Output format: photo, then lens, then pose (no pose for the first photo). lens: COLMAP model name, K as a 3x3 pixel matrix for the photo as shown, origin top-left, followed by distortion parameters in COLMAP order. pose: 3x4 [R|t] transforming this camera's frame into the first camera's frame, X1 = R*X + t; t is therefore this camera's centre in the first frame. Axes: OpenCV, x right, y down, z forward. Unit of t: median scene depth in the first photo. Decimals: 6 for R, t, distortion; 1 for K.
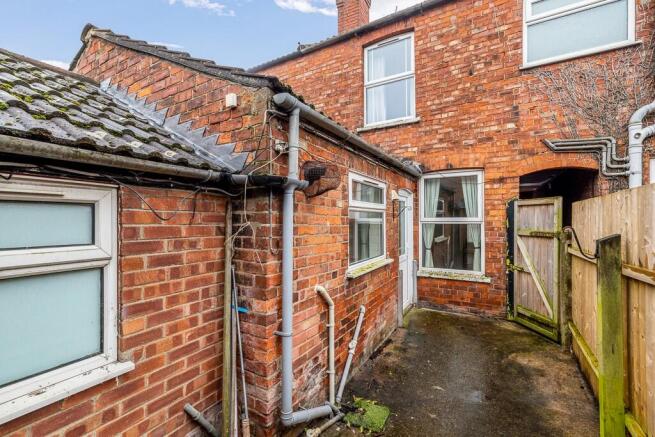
lens RADIAL K [[283.4, 0, 328.3], [0, 283.4, 217.6], [0, 0, 1]] dist [-0.003687, -0.000315]
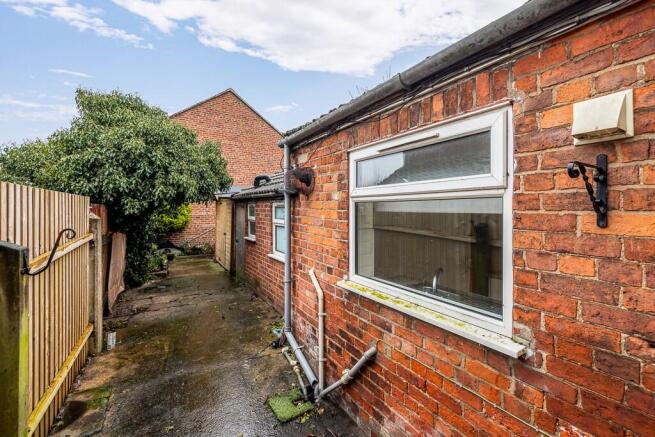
lens RADIAL K [[283.4, 0, 328.7], [0, 283.4, 213.4], [0, 0, 1]] dist [-0.003687, -0.000315]
pose [[-0.474956, 0.004234, -0.879999, 0.859113], [-0.000288, 0.999988, 0.004967, 0.001589], [0.880010, 0.002613, -0.474949, 1.426709]]
